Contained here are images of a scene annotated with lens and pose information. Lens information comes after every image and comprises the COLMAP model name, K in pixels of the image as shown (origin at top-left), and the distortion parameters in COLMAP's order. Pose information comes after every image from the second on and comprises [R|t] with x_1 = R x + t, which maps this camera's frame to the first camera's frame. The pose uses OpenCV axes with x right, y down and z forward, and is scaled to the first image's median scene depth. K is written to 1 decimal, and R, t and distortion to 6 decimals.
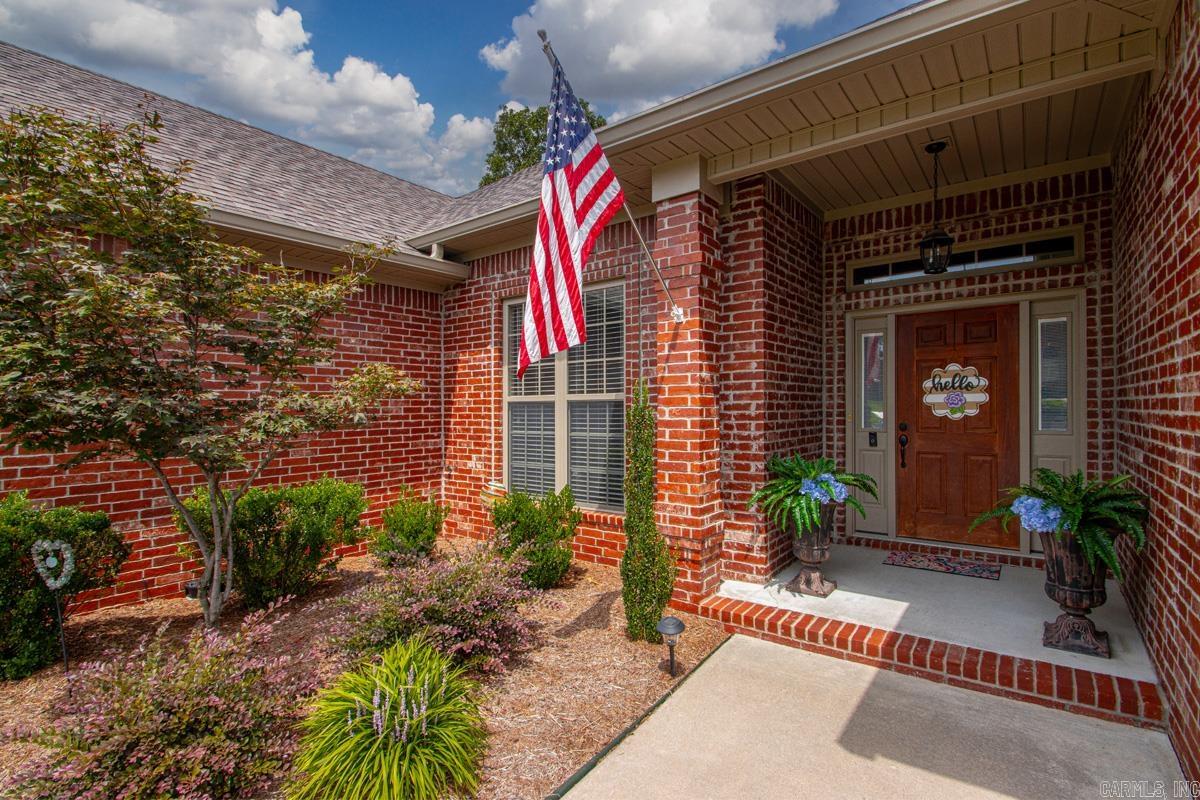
lens RADIAL K [[565.8, 0, 585.0], [0, 565.8, 408.5], [0, 0, 1]] dist [0.005638, -0.012983]
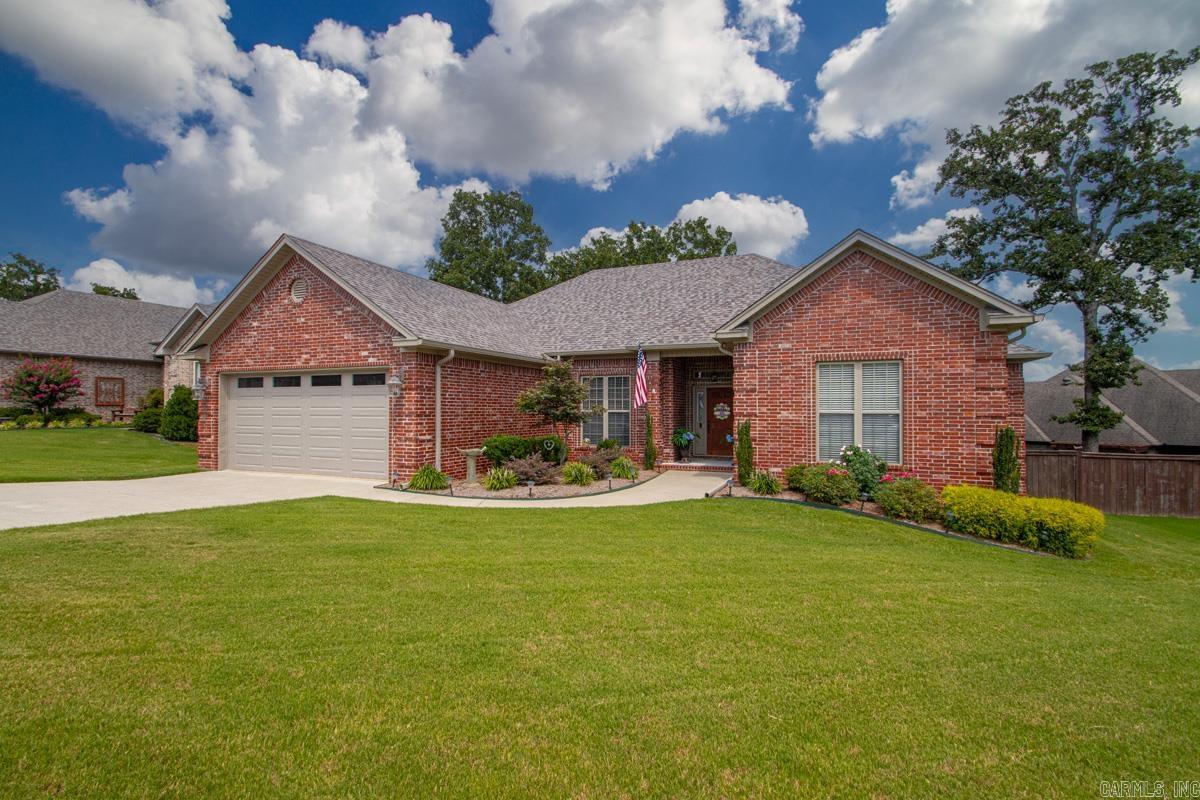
lens RADIAL K [[565.8, 0, 594.0], [0, 565.8, 405.5], [0, 0, 1]] dist [0.005638, -0.012983]
pose [[0.964694, 0.016988, 0.262825, -1.135130], [-0.013877, 0.999810, -0.013686, -0.007841], [-0.263008, 0.009556, 0.964746, -2.388894]]
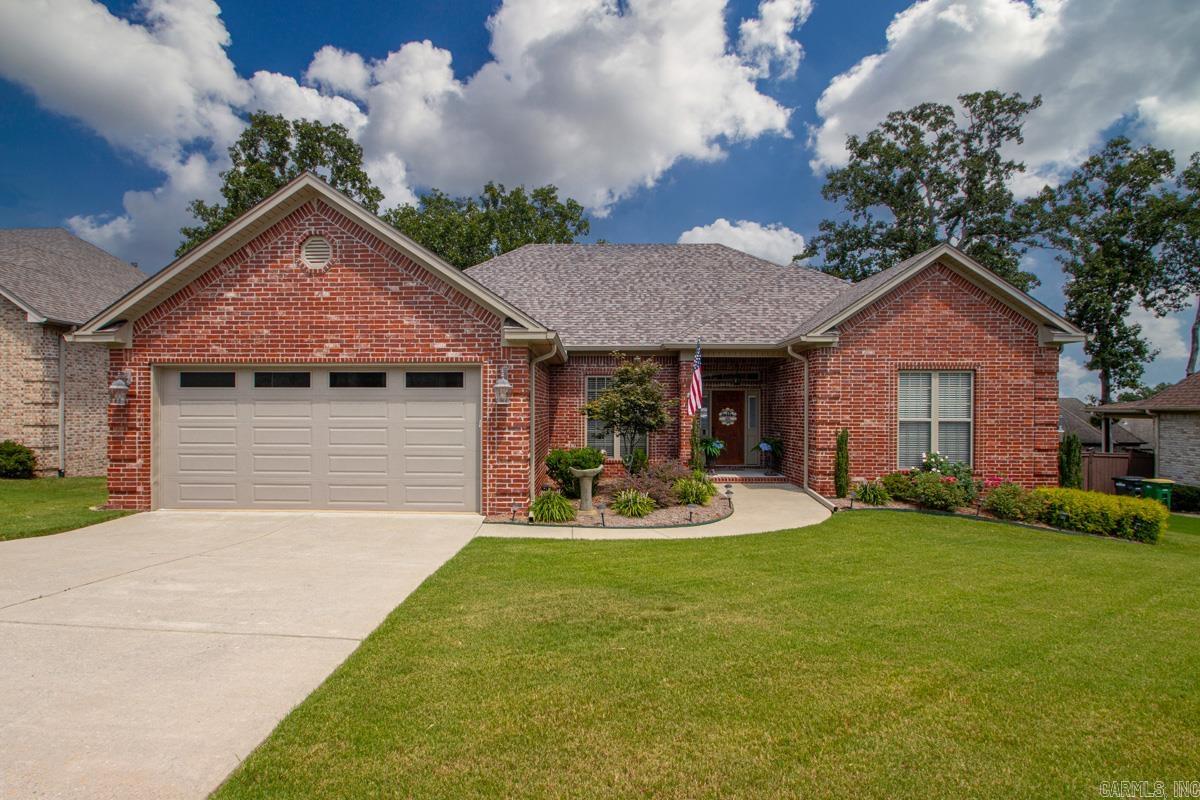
lens RADIAL K [[685.4, 0, 568.0], [0, 685.4, 405.9], [0, 0, 1]] dist [-0.010005, -0.010825]
pose [[0.800079, 0.016252, 0.599675, -2.643531], [-0.011589, 0.999865, -0.011635, -0.039595], [-0.599783, 0.002359, 0.800159, -1.712508]]
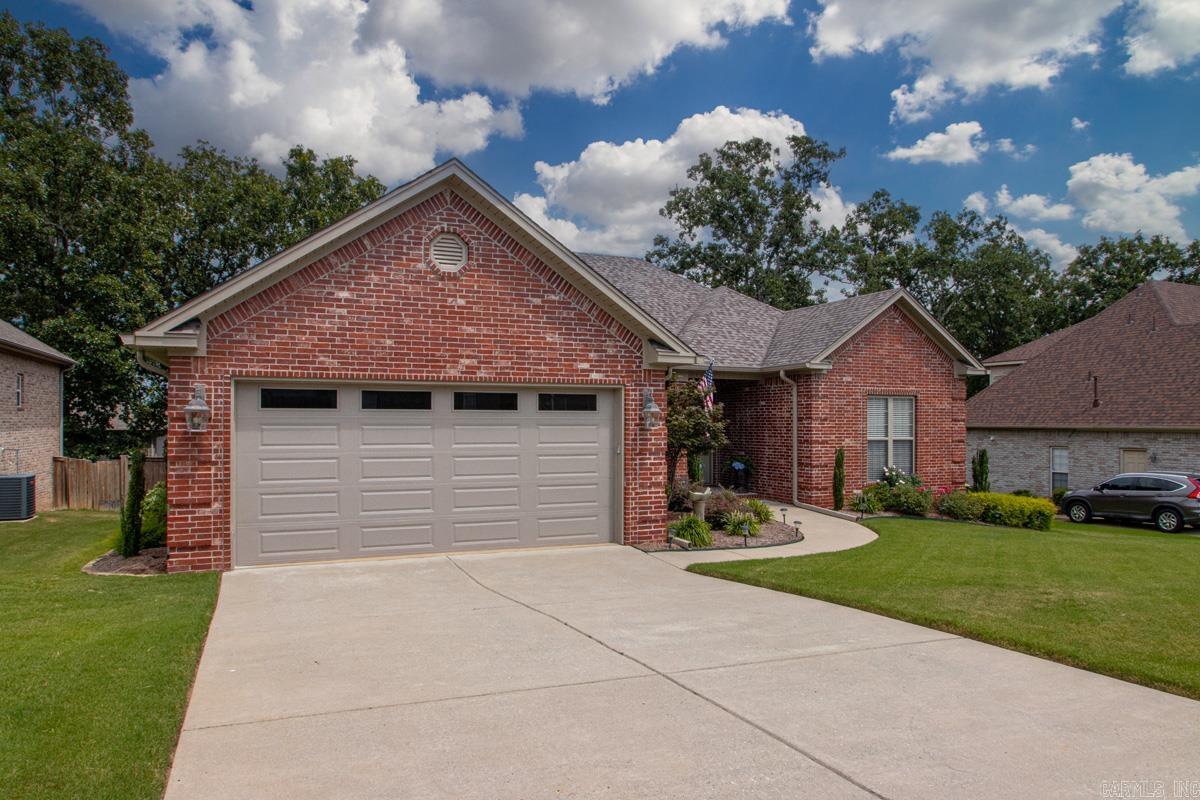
lens RADIAL K [[792.1, 0, 618.2], [0, 792.1, 409.7], [0, 0, 1]] dist [-0.043959, 0.002754]
pose [[0.439199, 0.027034, 0.897983, -3.903845], [-0.007249, 0.999621, -0.026549, -0.064504], [-0.898361, 0.005151, 0.439229, -0.696599]]
